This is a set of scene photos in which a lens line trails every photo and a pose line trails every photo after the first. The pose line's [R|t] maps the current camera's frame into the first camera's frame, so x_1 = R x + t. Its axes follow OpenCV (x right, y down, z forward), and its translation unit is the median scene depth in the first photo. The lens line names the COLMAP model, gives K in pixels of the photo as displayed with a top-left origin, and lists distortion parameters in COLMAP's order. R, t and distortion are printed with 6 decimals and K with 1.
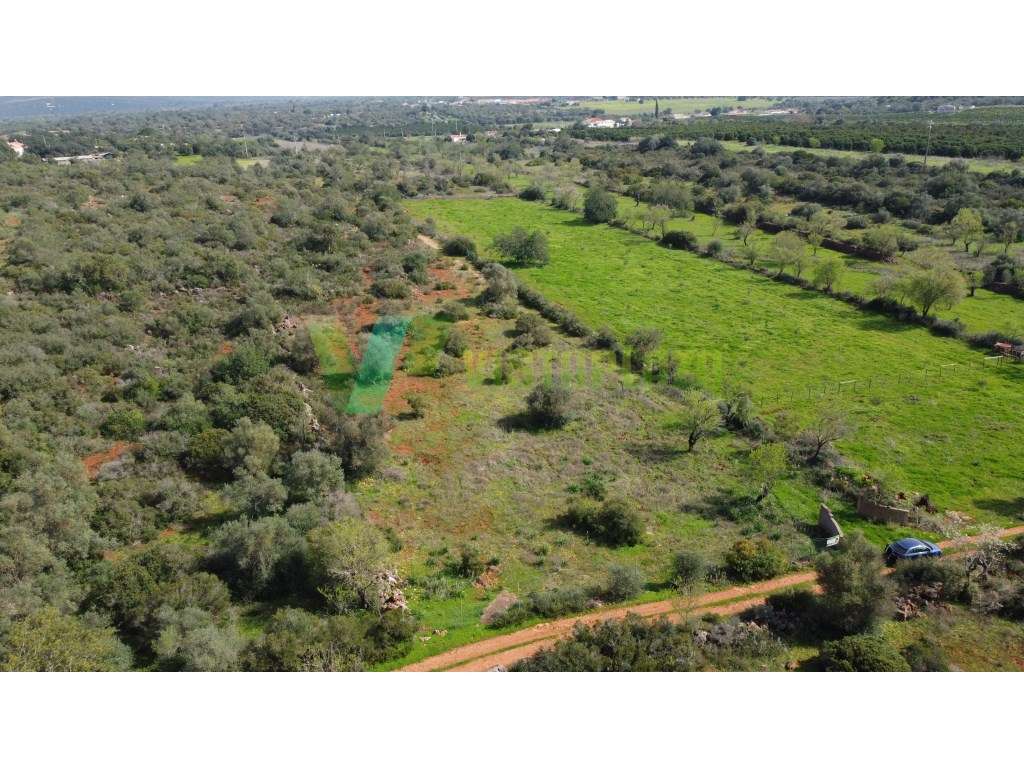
lens RADIAL K [[773.1, 0, 510.8], [0, 773.1, 384.3], [0, 0, 1]] dist [-0.000234, -0.011151]
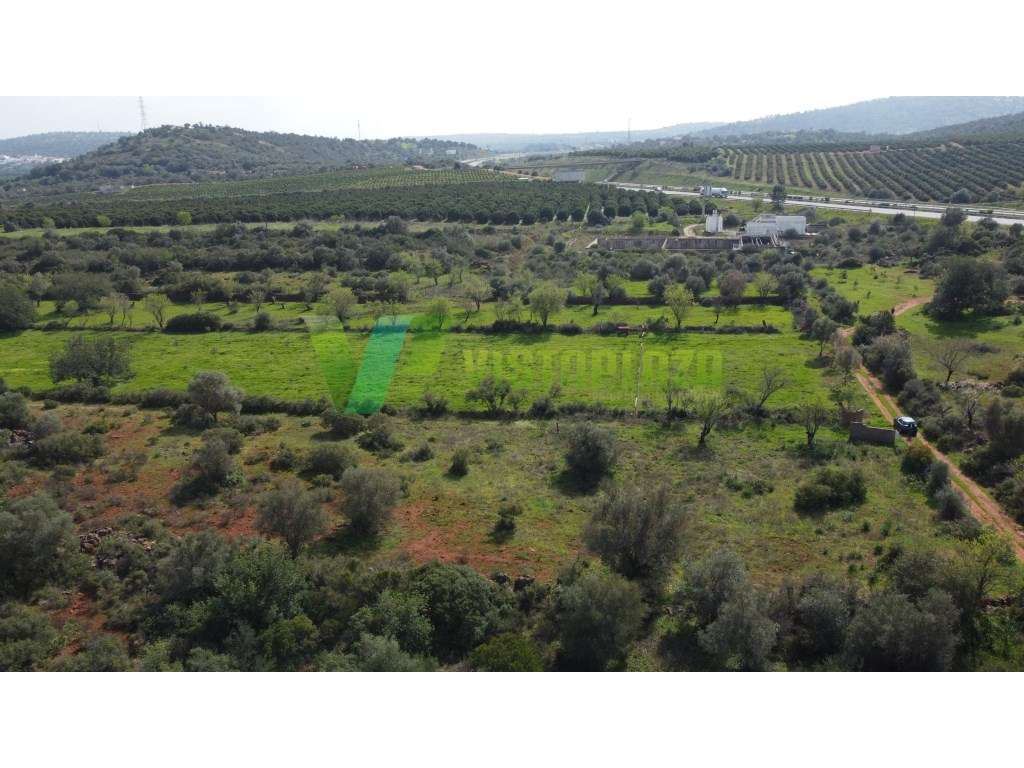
lens RADIAL K [[773.1, 0, 514.9], [0, 773.1, 380.6], [0, 0, 1]] dist [-0.000234, -0.011151]
pose [[0.475098, -0.239069, 0.846834, -0.723471], [0.327693, 0.941230, 0.081872, -0.155880], [-0.816639, 0.238605, 0.525517, 0.514350]]
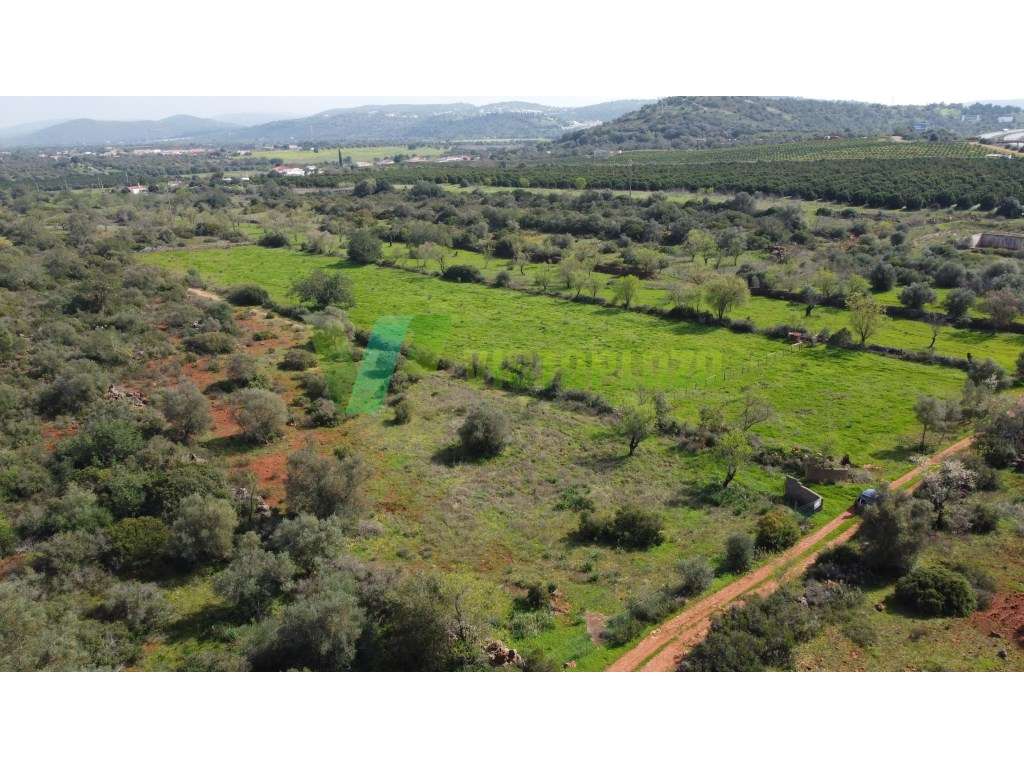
lens RADIAL K [[773.1, 0, 511.3], [0, 773.1, 384.7], [0, 0, 1]] dist [-0.000234, -0.011151]
pose [[0.916391, -0.121245, 0.381479, -0.263981], [0.143134, 0.989266, -0.029418, -0.000527], [-0.373817, 0.081561, 0.923909, 0.067241]]
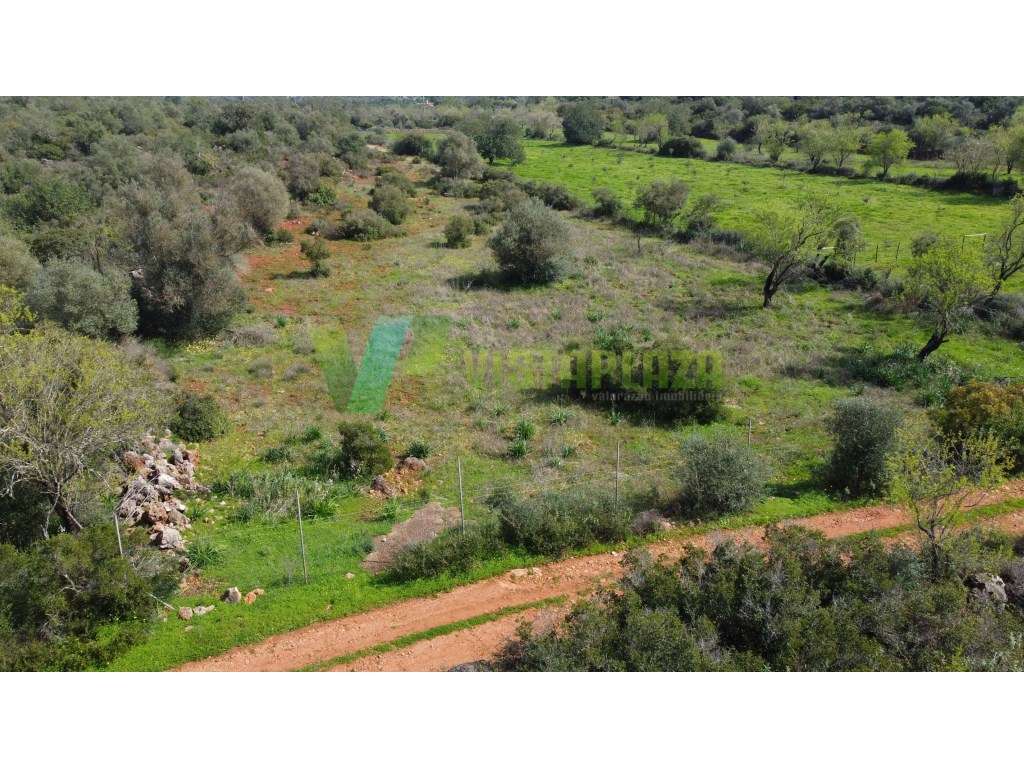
lens RADIAL K [[773.1, 0, 511.2], [0, 773.1, 386.6], [0, 0, 1]] dist [-0.000234, -0.011151]
pose [[0.999357, -0.004282, 0.035608, 0.011964], [0.004039, 0.999968, 0.006889, 0.122416], [-0.035636, -0.006741, 0.999342, 0.350403]]
